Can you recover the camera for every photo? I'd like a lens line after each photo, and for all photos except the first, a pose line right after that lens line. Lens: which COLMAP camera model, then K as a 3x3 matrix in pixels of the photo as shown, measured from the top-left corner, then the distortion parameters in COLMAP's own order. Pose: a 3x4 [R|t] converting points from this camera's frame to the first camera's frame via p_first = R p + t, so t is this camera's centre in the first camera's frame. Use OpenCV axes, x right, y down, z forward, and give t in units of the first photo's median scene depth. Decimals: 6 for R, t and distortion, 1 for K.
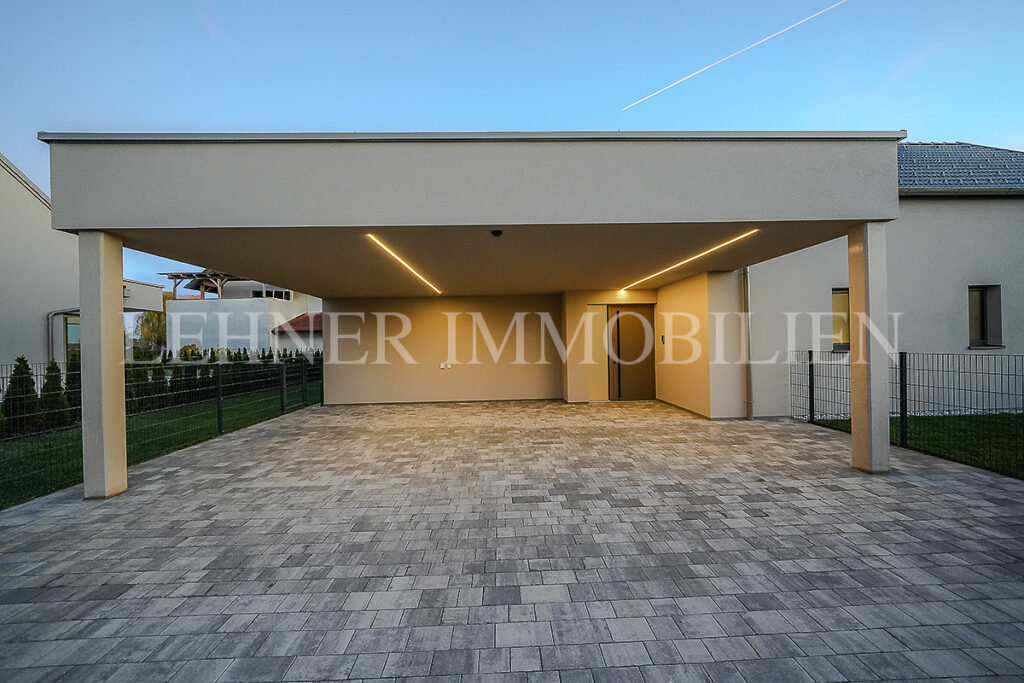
lens RADIAL K [[411.6, 0, 513.2], [0, 411.6, 341.6], [0, 0, 1]] dist [-0.013826, 0.000092]
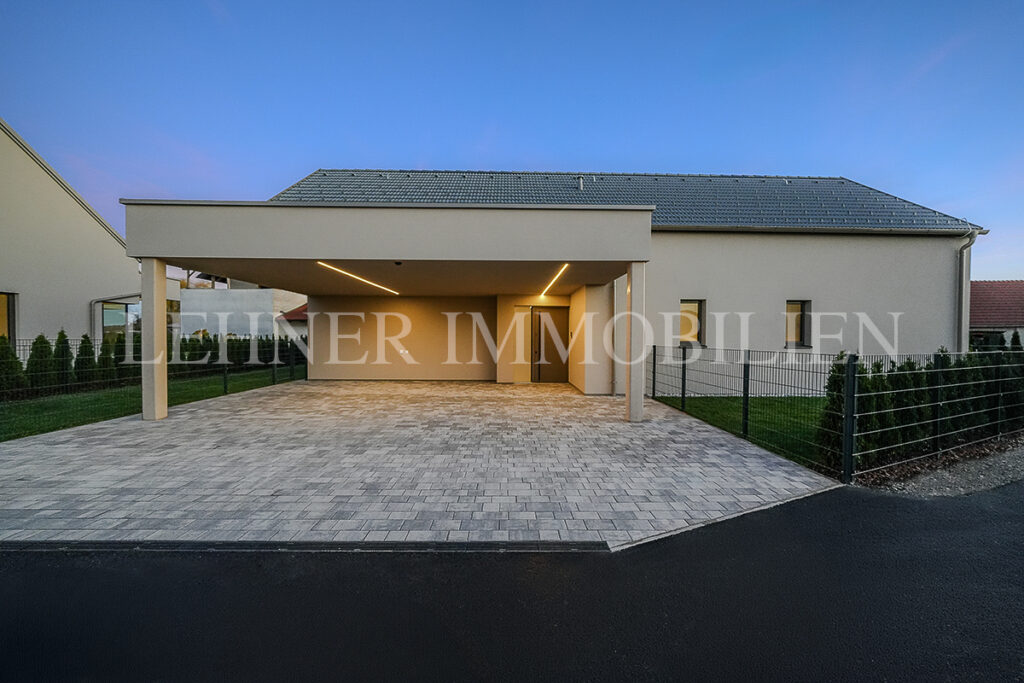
lens RADIAL K [[411.6, 0, 512.8], [0, 411.6, 342.0], [0, 0, 1]] dist [-0.013826, 0.000092]
pose [[0.999511, 0.027380, -0.015121, 0.226780], [-0.027146, 0.999512, 0.015481, 0.001572], [0.015537, -0.015063, 0.999766, -0.306135]]
